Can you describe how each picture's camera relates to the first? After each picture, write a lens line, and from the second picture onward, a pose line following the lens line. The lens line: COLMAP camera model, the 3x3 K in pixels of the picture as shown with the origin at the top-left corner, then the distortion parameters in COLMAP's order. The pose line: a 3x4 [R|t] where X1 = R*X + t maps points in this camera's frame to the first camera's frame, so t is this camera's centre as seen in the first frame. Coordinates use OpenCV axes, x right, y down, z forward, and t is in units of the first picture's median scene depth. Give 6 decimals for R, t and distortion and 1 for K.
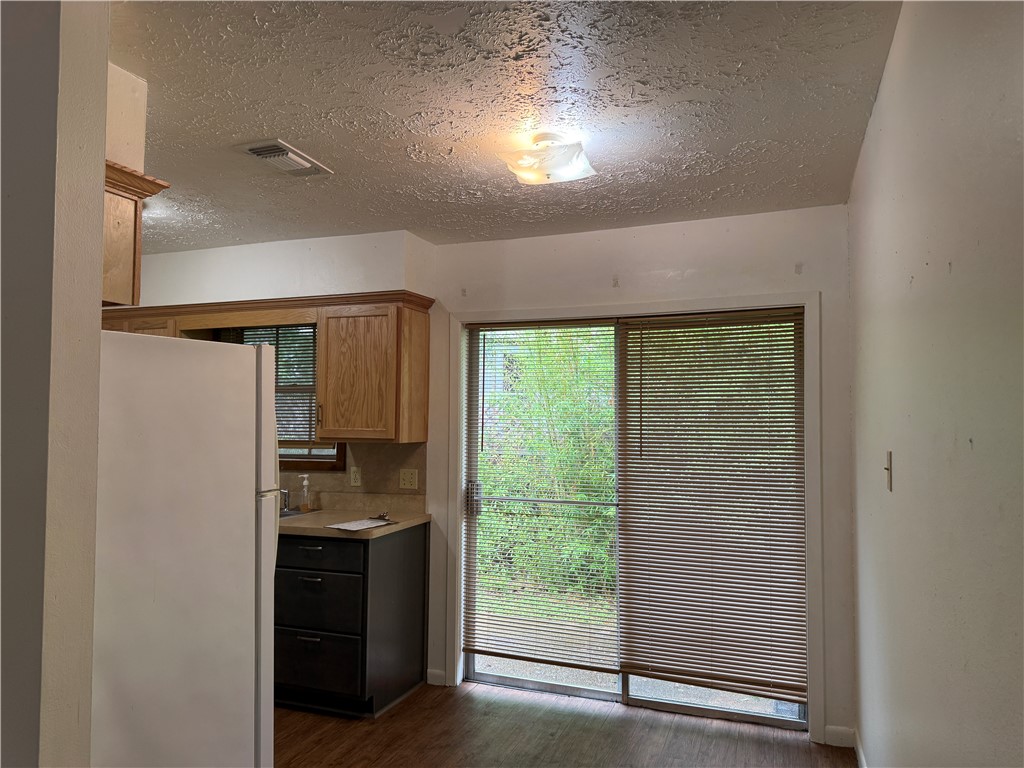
lens RADIAL K [[692.5, 0, 517.0], [0, 692.5, 389.3], [0, 0, 1]] dist [0.088164, -0.141376]
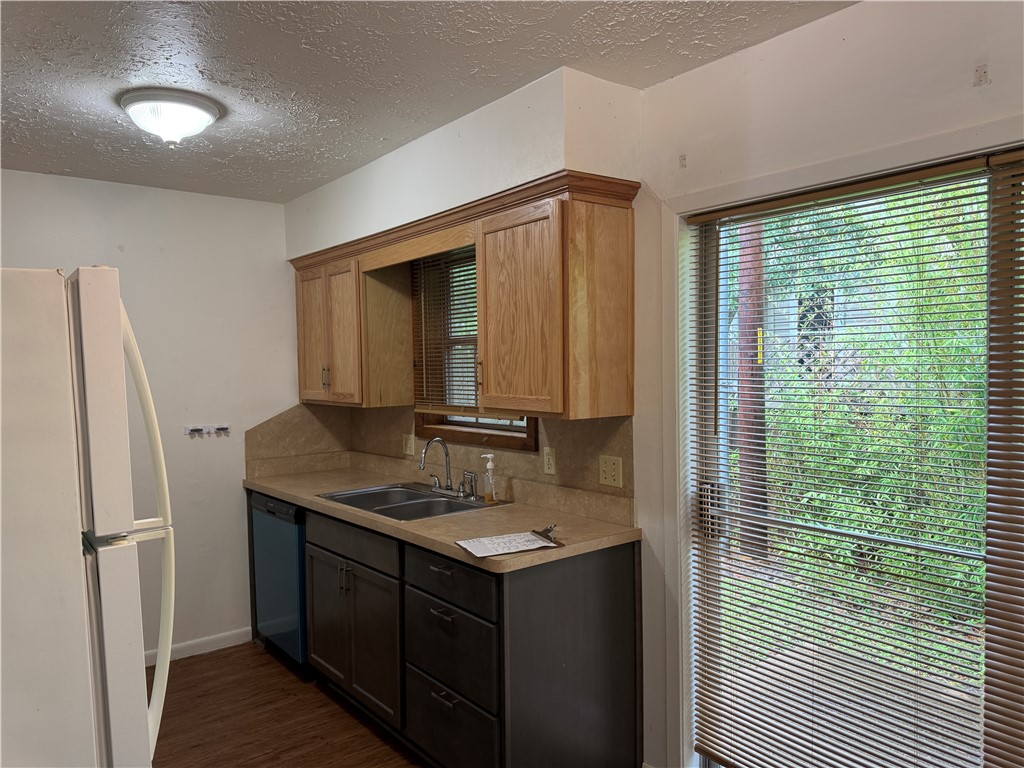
lens RADIAL K [[692.5, 0, 517.0], [0, 692.5, 389.3], [0, 0, 1]] dist [0.088164, -0.141376]
pose [[0.839726, -0.001385, -0.543009, 0.128952], [0.047652, 0.996327, 0.071150, 0.002577], [0.540916, -0.085623, 0.836707, 0.432792]]
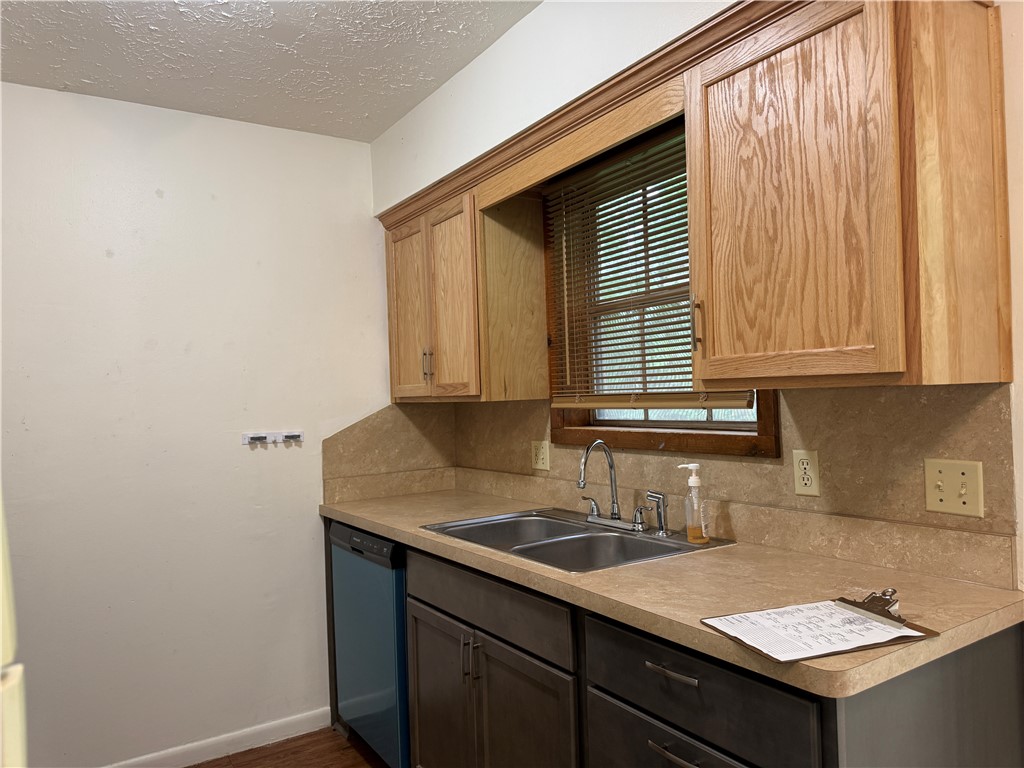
lens RADIAL K [[692.5, 0, 517.0], [0, 692.5, 389.3], [0, 0, 1]] dist [0.088164, -0.141376]
pose [[0.780262, -0.037440, -0.624332, -0.108766], [0.067323, 0.997435, 0.024324, 0.056942], [0.621819, -0.061011, 0.780781, 0.603825]]
